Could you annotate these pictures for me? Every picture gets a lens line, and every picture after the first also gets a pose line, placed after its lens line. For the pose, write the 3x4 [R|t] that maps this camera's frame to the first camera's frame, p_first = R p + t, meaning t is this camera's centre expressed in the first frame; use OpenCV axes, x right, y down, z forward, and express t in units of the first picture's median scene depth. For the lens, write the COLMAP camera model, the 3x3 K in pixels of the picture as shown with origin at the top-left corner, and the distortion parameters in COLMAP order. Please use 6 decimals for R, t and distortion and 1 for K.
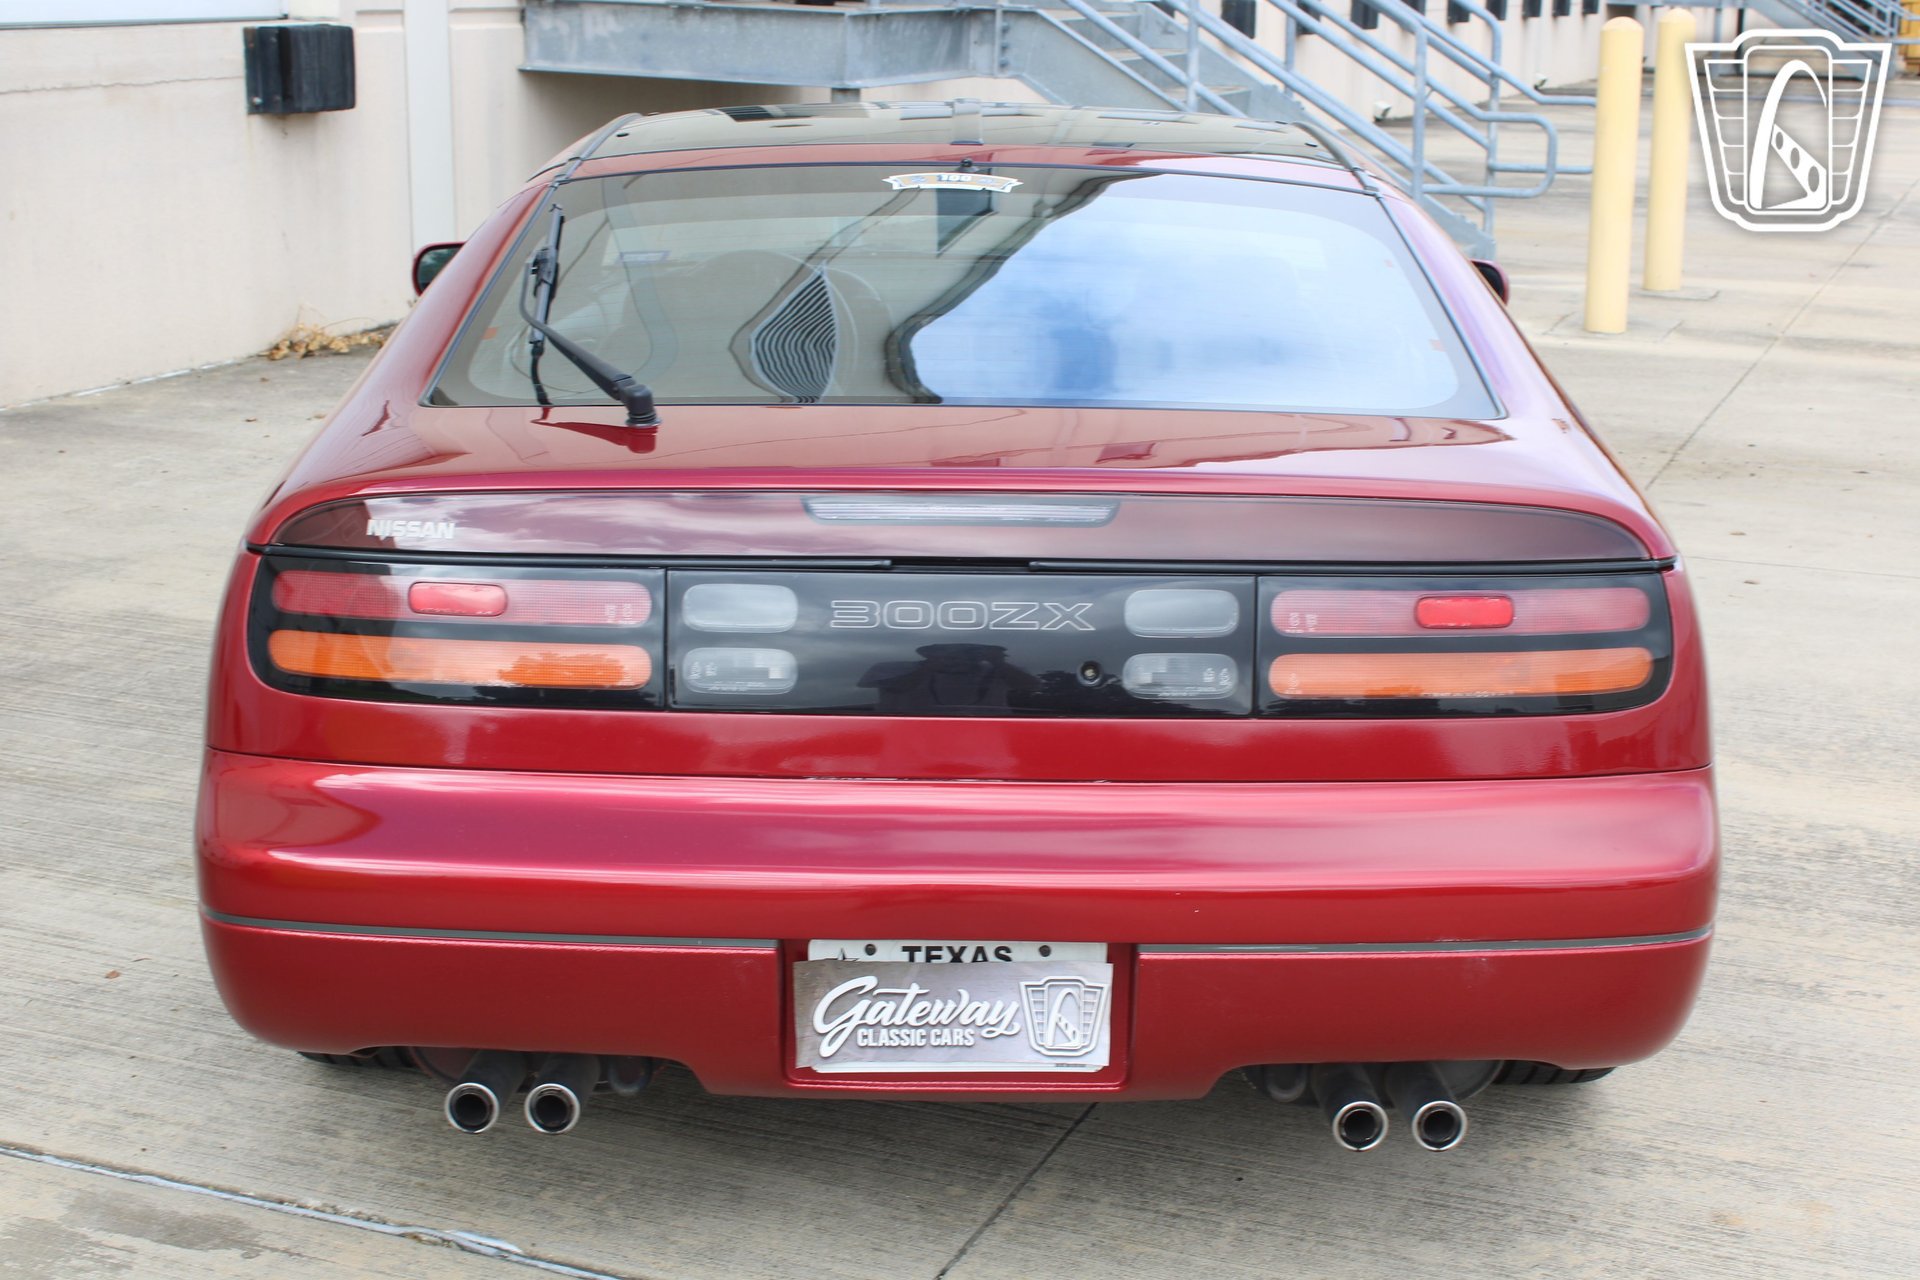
lens RADIAL K [[2745.6, 0, 960.0], [0, 2745.6, 640.0], [0, 0, 1]] dist [-0.215069, 0.659915]
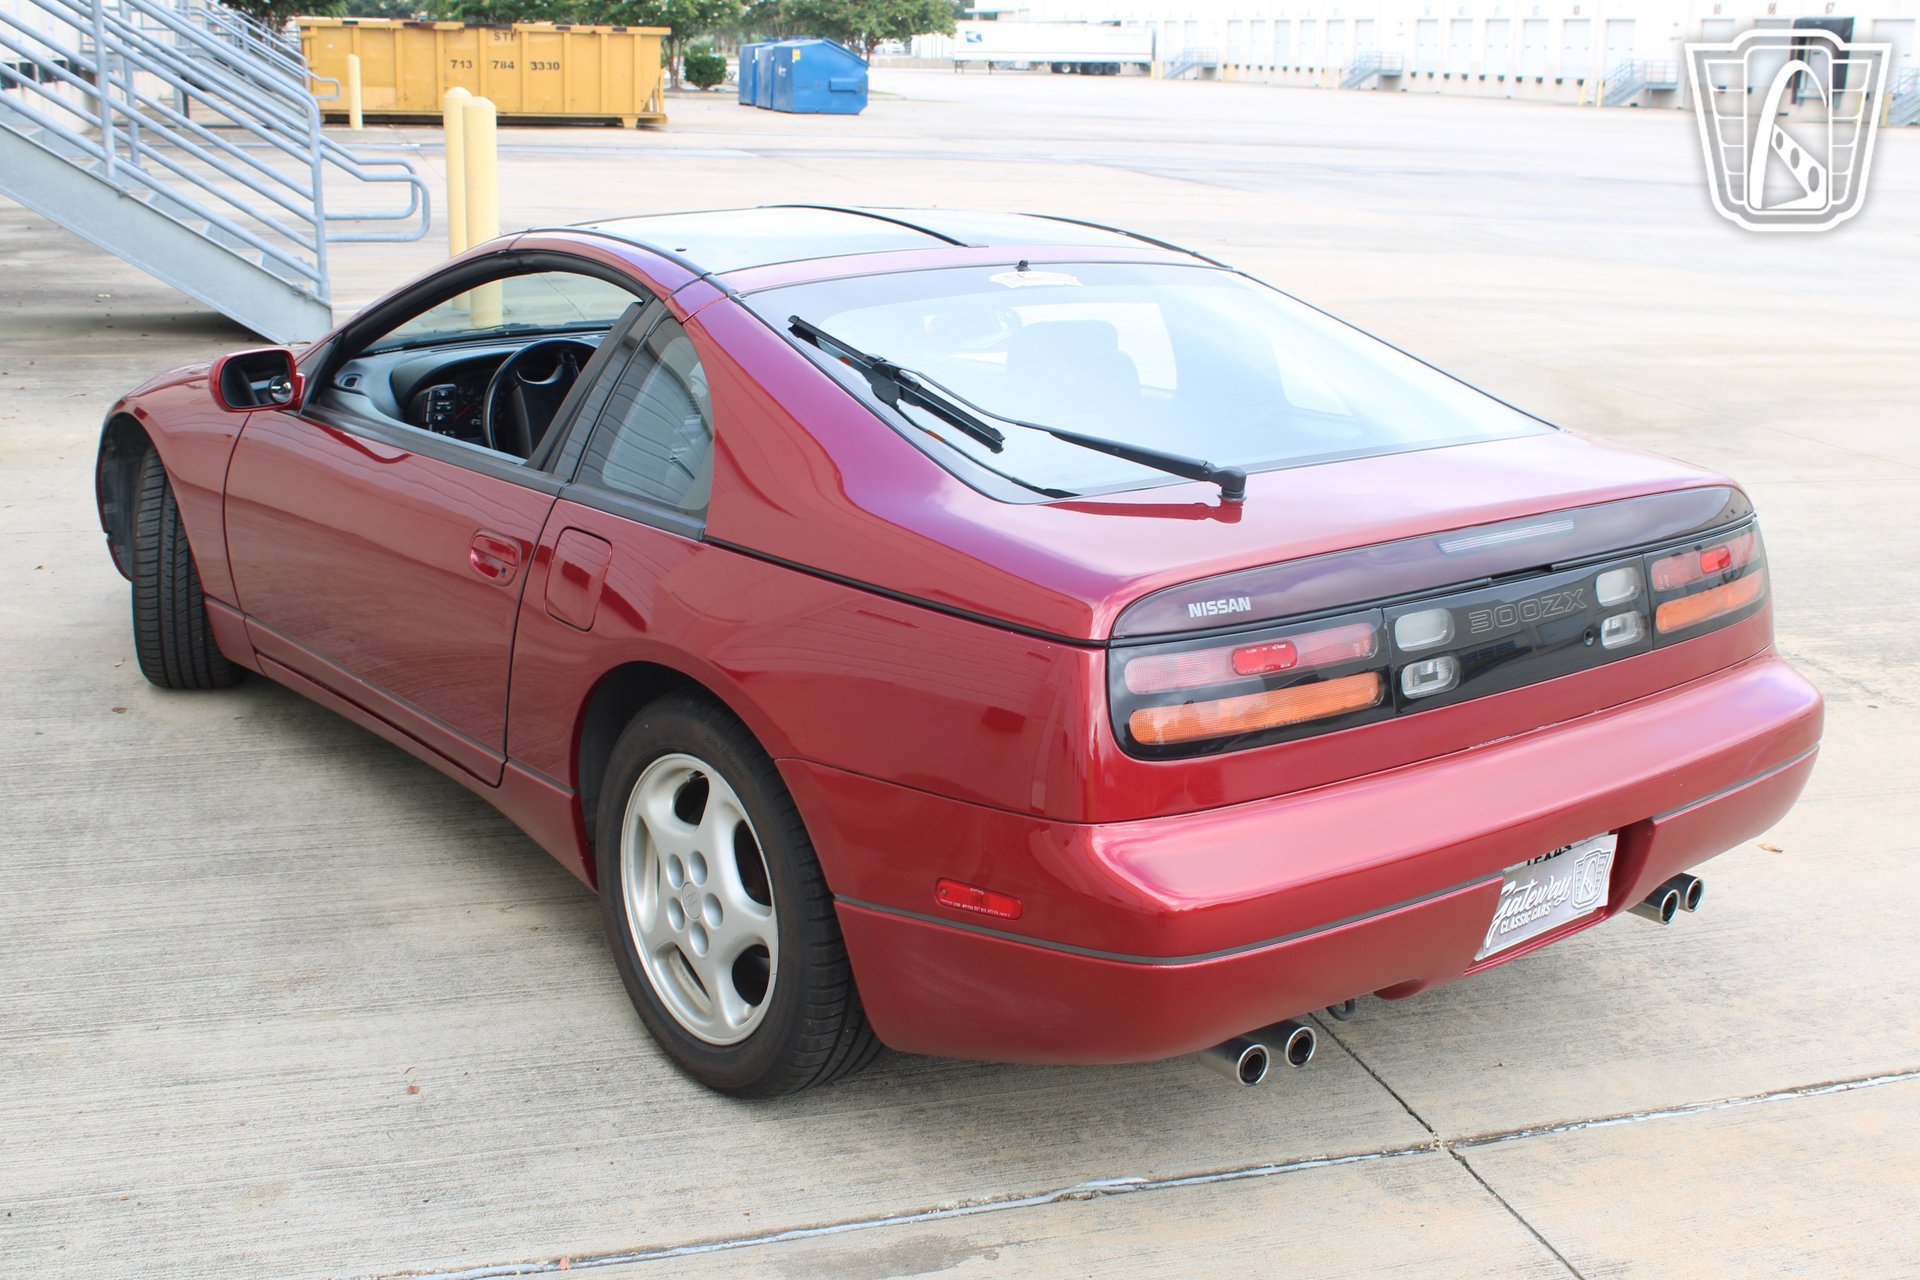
lens RADIAL K [[2089.4, 0, 967.6], [0, 2089.4, 643.1], [0, 0, 1]] dist [-0.125146, 0.179478]
pose [[0.778143, -0.157958, 0.607900, -0.841967], [0.128033, 0.987429, 0.092686, -0.123797], [-0.614899, 0.005708, 0.788585, 0.345633]]
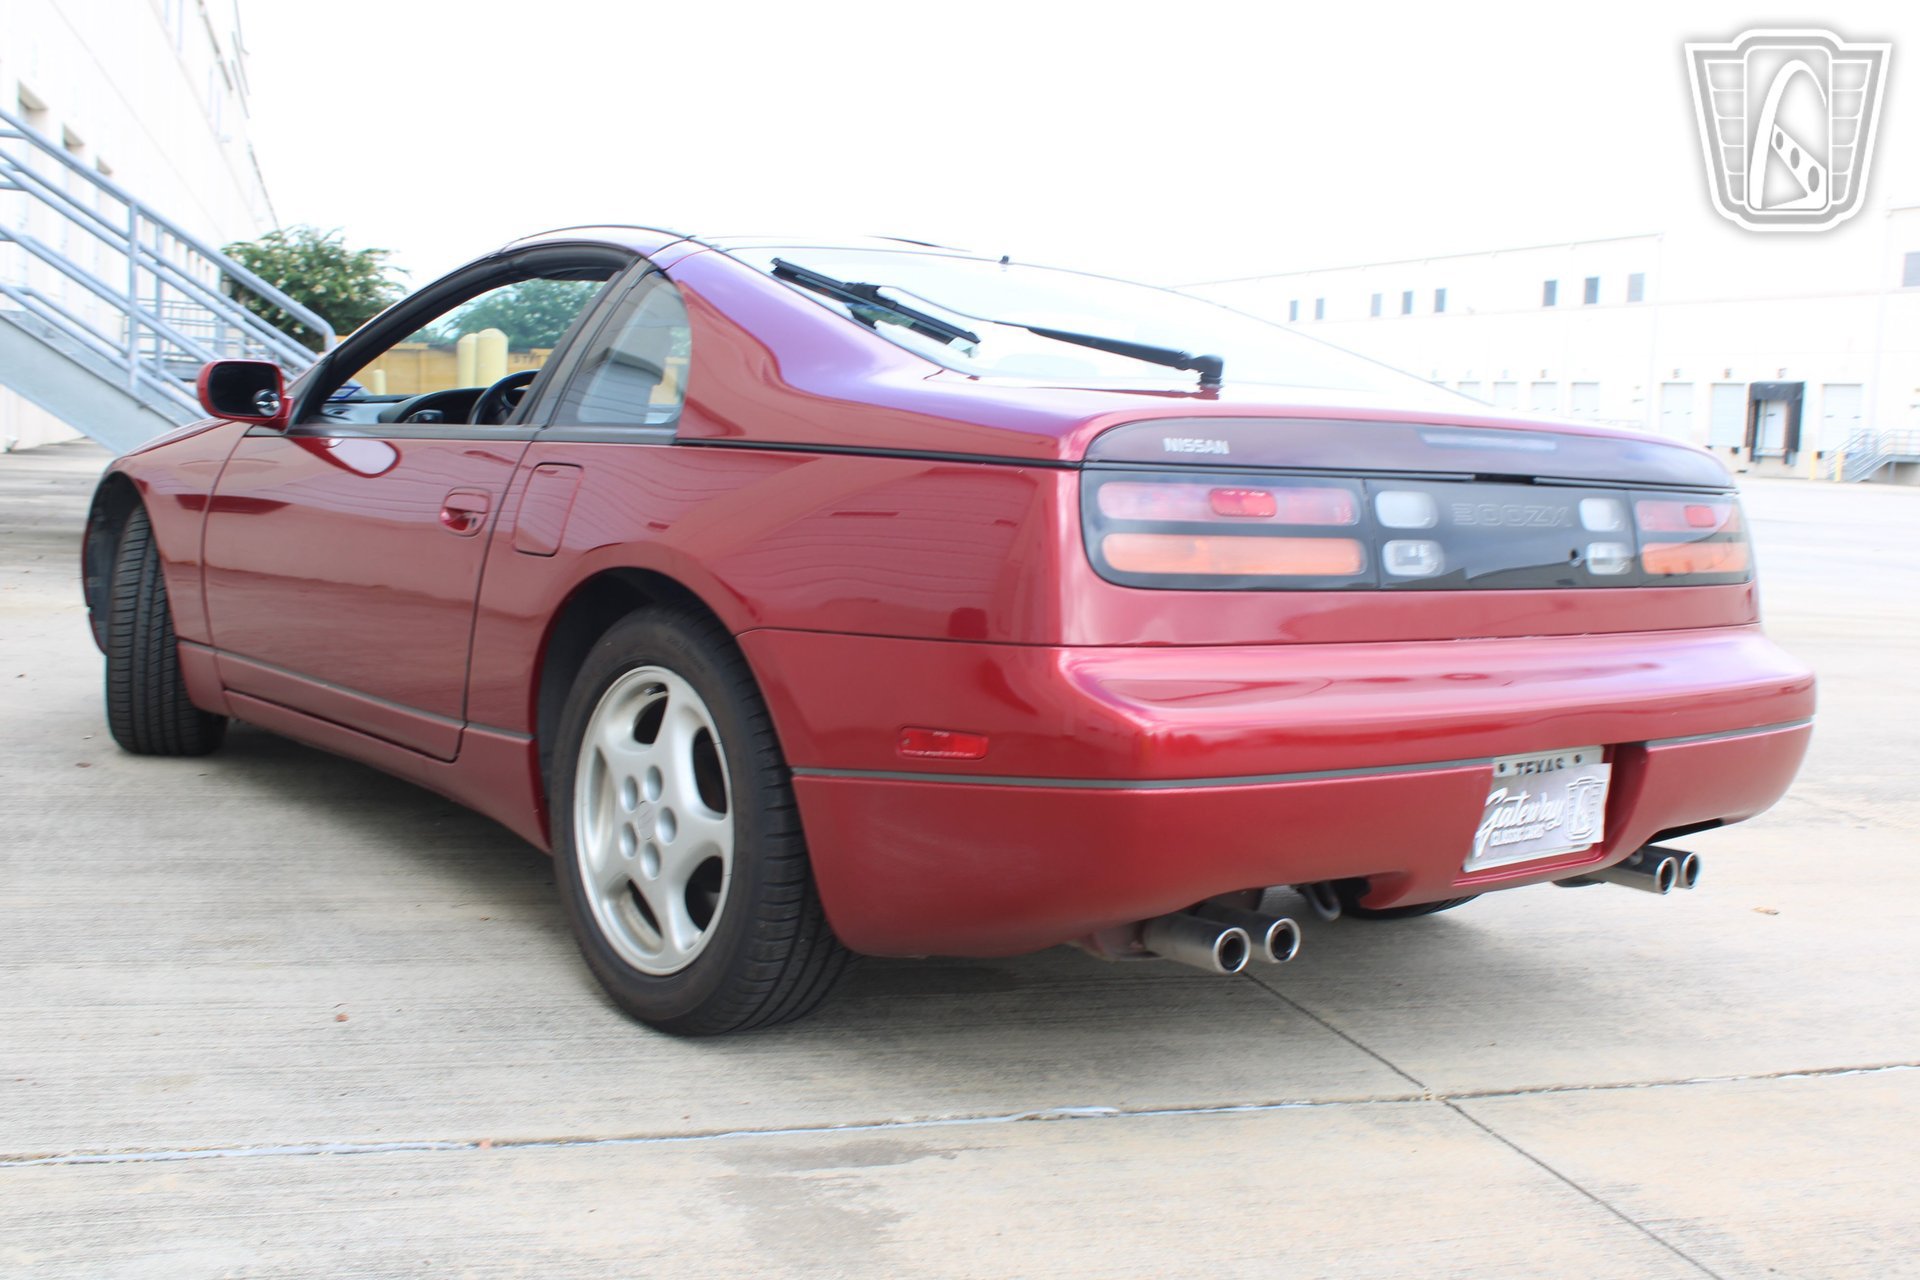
lens RADIAL K [[2044.2, 0, 962.6], [0, 2044.2, 646.5], [0, 0, 1]] dist [-0.132274, 0.181590]
pose [[0.778726, -0.037455, 0.626245, -0.825089], [0.106475, 0.991625, -0.073091, 0.097392], [-0.618263, 0.123597, 0.776192, 0.393807]]
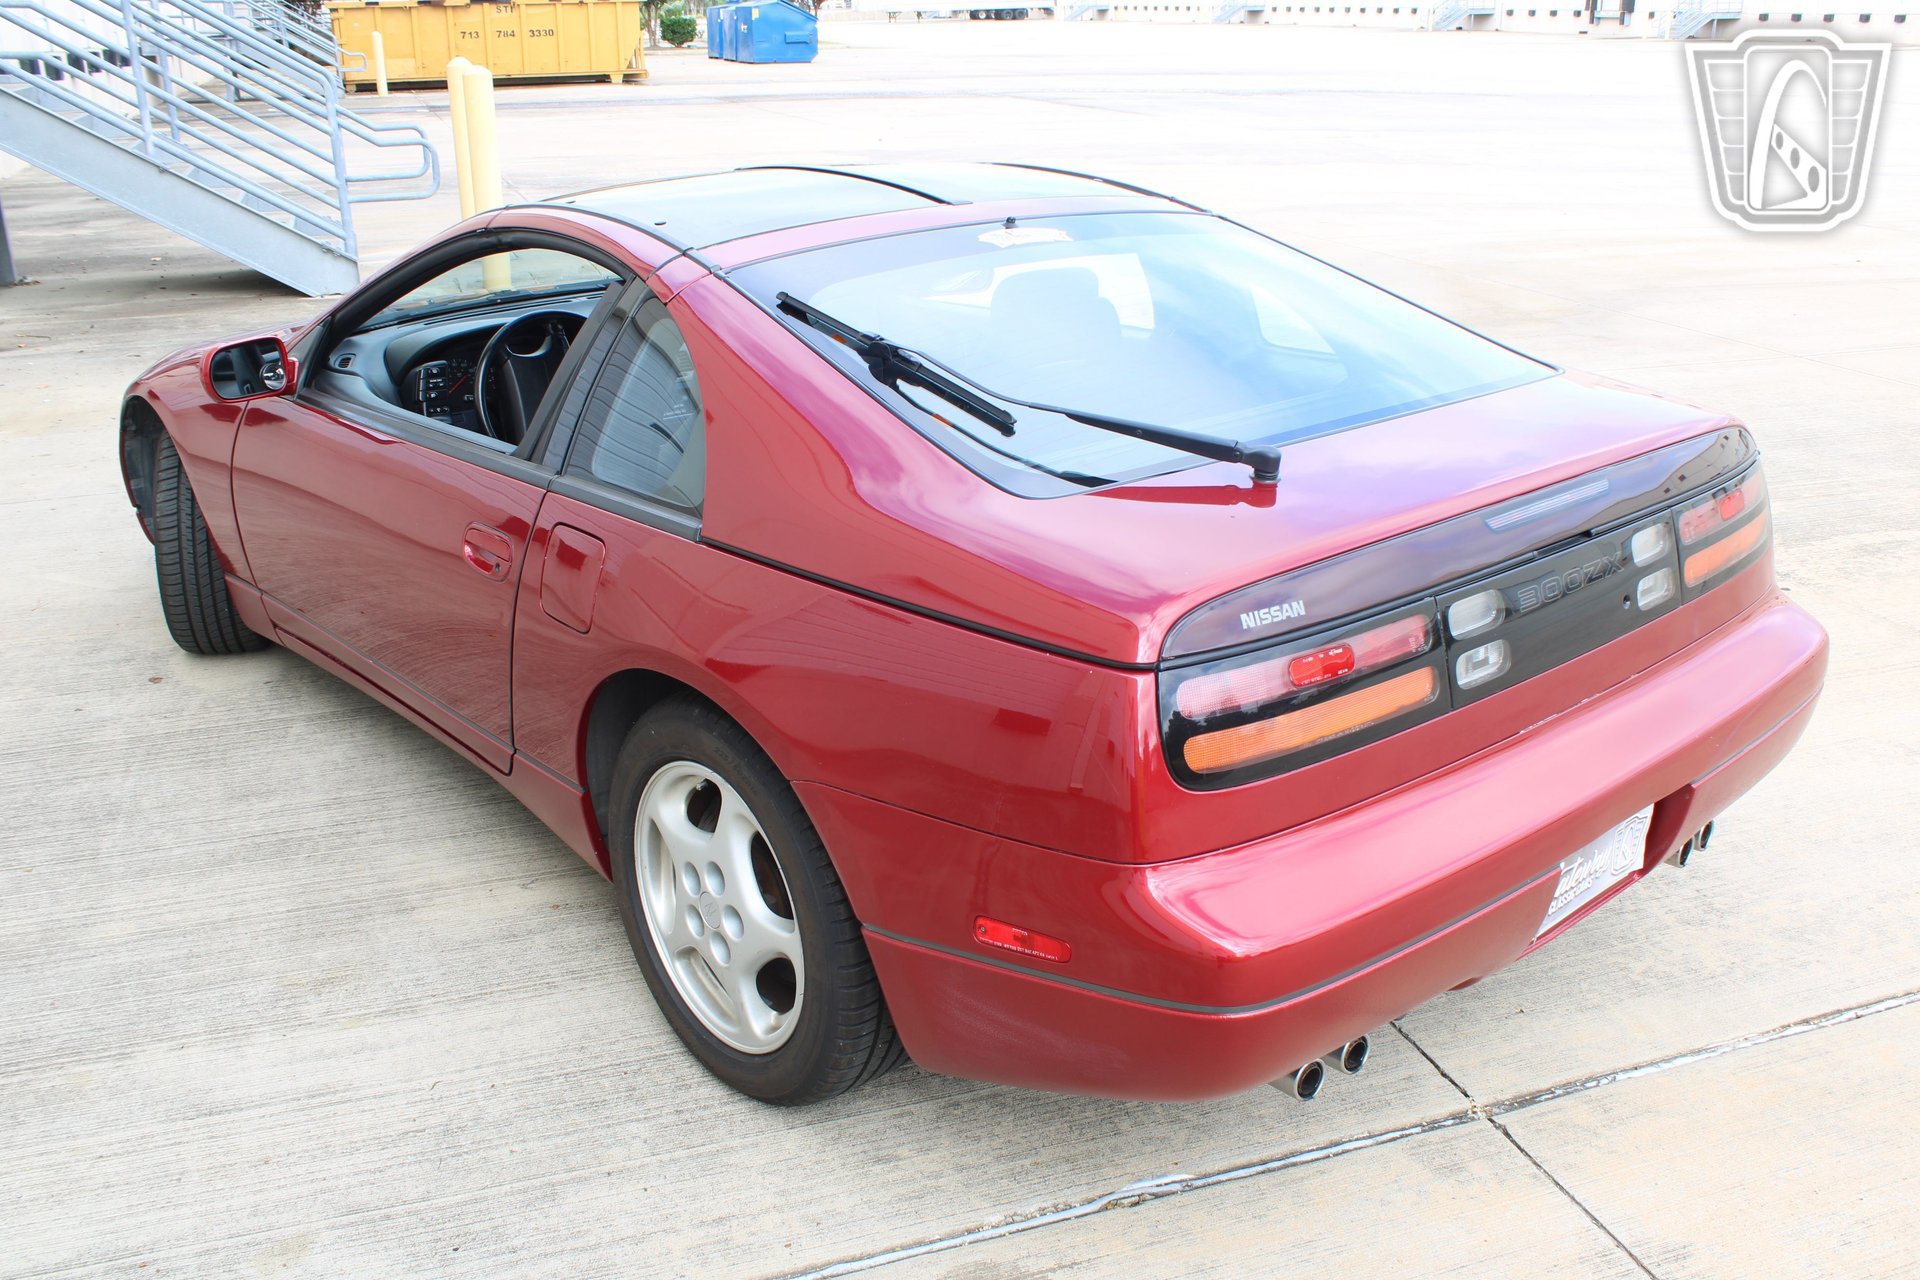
lens RADIAL K [[1717.8, 0, 960.0], [0, 1717.8, 640.0], [0, 0, 1]] dist [-0.151880, 0.150294]
pose [[0.755906, -0.244283, 0.607397, -0.709857], [0.170911, 0.969238, 0.177108, -0.172903], [-0.631977, -0.030066, 0.774404, 0.548056]]
